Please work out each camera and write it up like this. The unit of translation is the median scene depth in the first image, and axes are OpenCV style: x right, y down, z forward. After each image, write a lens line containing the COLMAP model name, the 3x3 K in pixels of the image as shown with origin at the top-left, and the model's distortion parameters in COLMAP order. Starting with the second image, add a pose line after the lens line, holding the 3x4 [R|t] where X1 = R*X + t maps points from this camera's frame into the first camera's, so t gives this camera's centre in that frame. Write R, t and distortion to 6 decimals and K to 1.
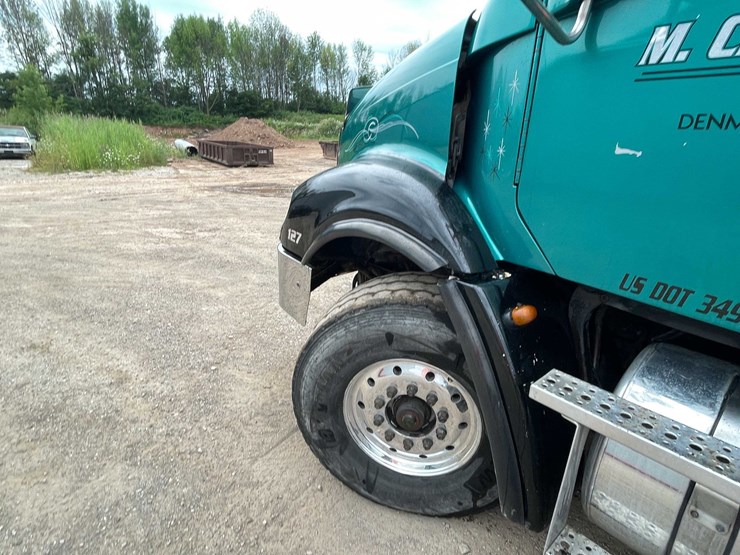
lens RADIAL K [[413.8, 0, 376.1], [0, 413.8, 274.5], [0, 0, 1]] dist [-0.005018, 0.000640]
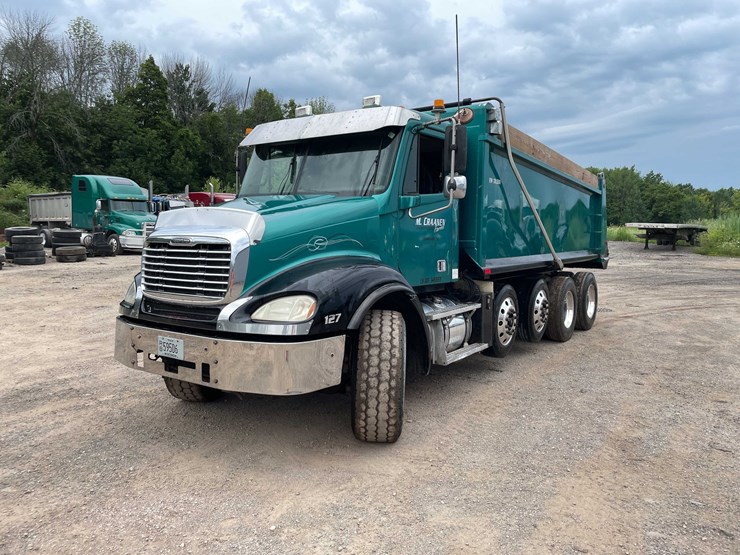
lens RADIAL K [[564.2, 0, 369.6], [0, 564.2, 257.9], [0, 0, 1]] dist [0.085938, -0.108080]
pose [[-0.241713, -0.075710, 0.967390, -2.485246], [0.301757, 0.941655, 0.149093, -0.643788], [-0.922235, 0.327955, -0.204764, 1.465386]]
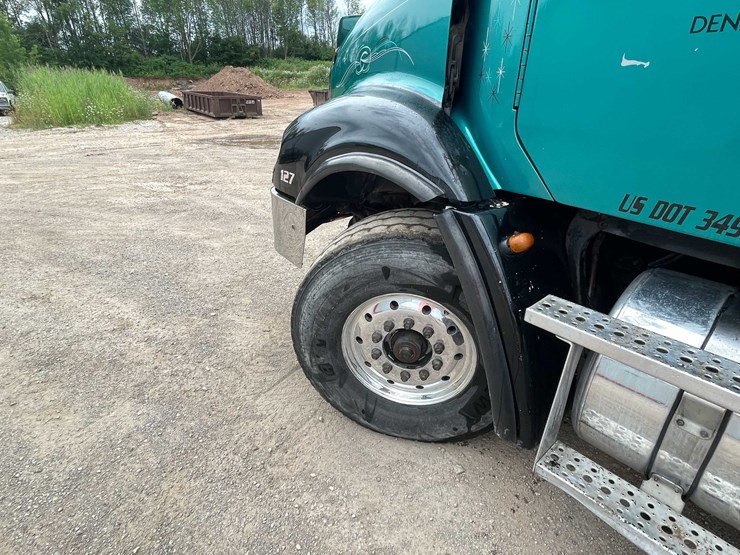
lens RADIAL K [[413.4, 0, 370.0], [0, 413.4, 277.5], [0, 0, 1]] dist [-0.003783, 0.000028]
pose [[0.999852, -0.016907, -0.003155, -0.003216], [0.017155, 0.993383, 0.113561, 0.046226], [0.001214, -0.113599, 0.993526, 0.000653]]
